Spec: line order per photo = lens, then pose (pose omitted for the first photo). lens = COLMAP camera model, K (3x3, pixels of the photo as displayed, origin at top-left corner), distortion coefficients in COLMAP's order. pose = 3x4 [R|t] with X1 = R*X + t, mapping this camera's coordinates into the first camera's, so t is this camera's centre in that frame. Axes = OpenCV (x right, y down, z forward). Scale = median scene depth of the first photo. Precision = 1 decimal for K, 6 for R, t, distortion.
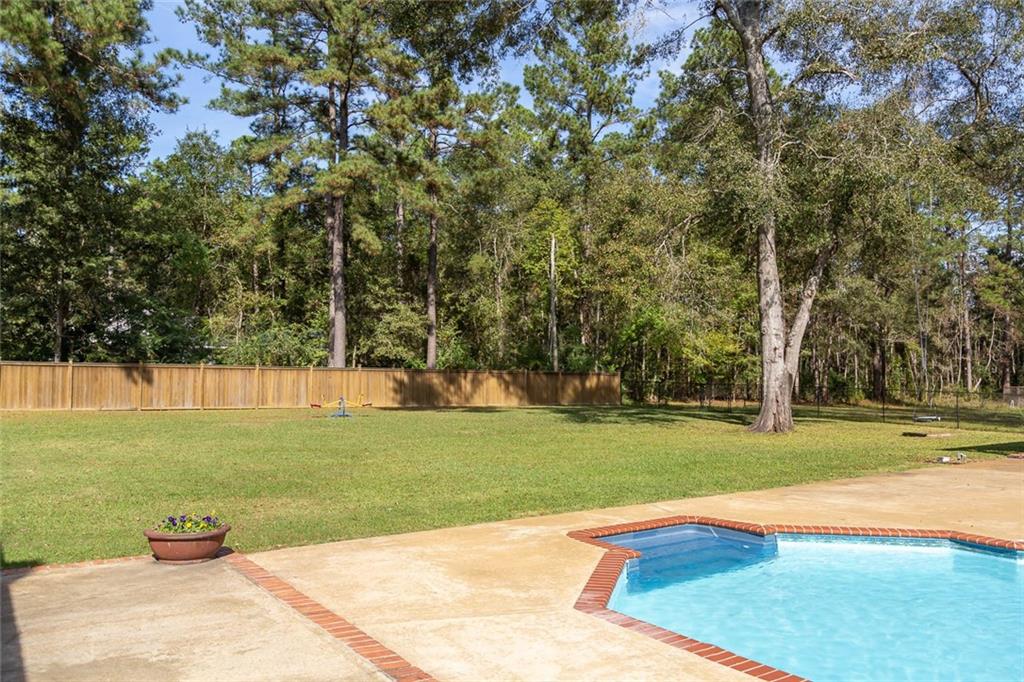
lens RADIAL K [[817.2, 0, 512.0], [0, 817.2, 341.0], [0, 0, 1]] dist [0.105836, -0.190725]
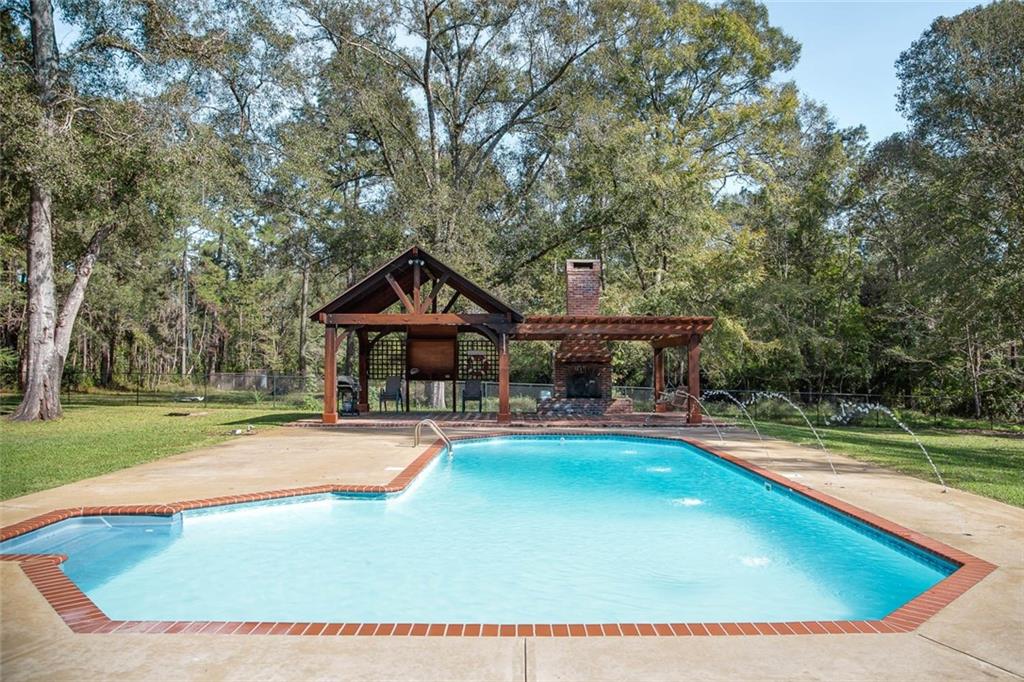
lens RADIAL K [[789.5, 0, 512.0], [0, 789.5, 341.0], [0, 0, 1]] dist [-0.132587, 0.128943]
pose [[0.565341, 0.024076, 0.824506, -0.087957], [-0.026926, 0.999580, -0.010725, 0.018420], [-0.824418, -0.016138, 0.565751, 0.093218]]
